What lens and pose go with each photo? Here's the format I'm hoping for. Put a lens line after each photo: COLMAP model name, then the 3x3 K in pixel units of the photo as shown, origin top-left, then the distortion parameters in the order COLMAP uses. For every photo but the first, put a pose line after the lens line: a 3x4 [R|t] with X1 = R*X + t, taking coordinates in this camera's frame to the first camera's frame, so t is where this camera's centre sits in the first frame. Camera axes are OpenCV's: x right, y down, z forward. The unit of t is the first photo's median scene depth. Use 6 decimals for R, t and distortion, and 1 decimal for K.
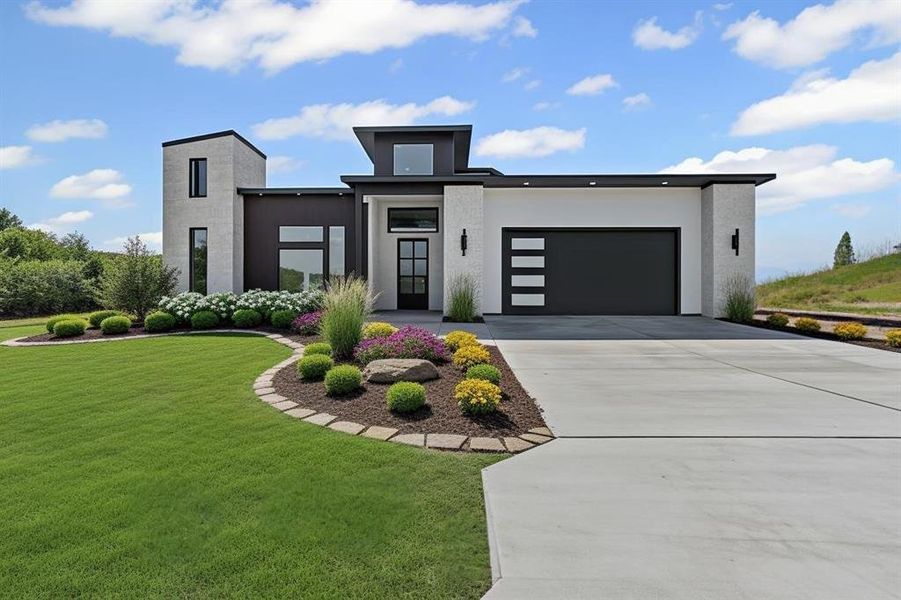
lens RADIAL K [[348.0, 0, 449.7], [0, 348.0, 296.9], [0, 0, 1]] dist [-0.010962, 0.000010]
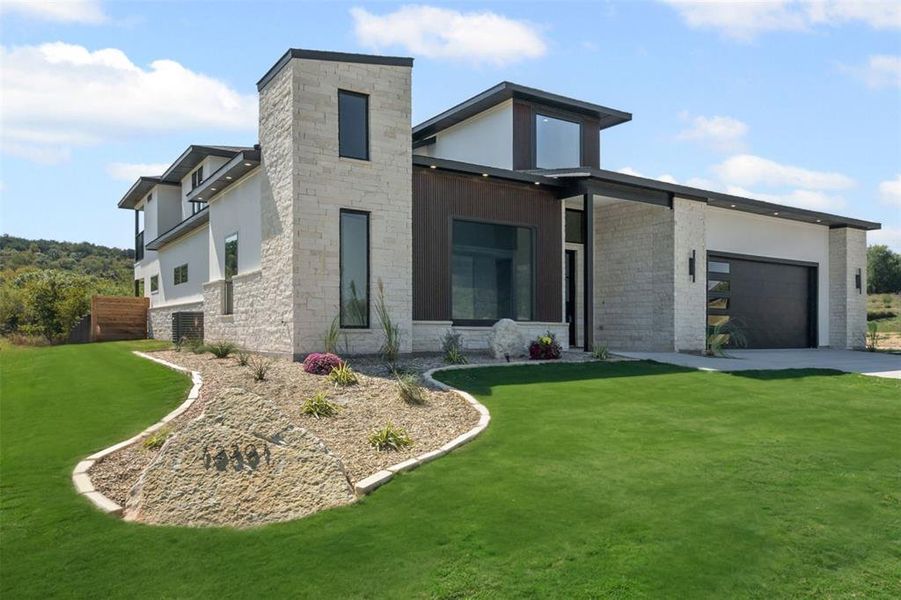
lens RADIAL K [[647.6, 0, 450.7], [0, 647.6, 301.9], [0, 0, 1]] dist [-0.002822, 0.001256]
pose [[0.825218, 0.024238, 0.564293, -1.205782], [0.000346, 0.999057, -0.043418, -0.000098], [-0.564814, 0.036025, 0.824432, 0.023102]]
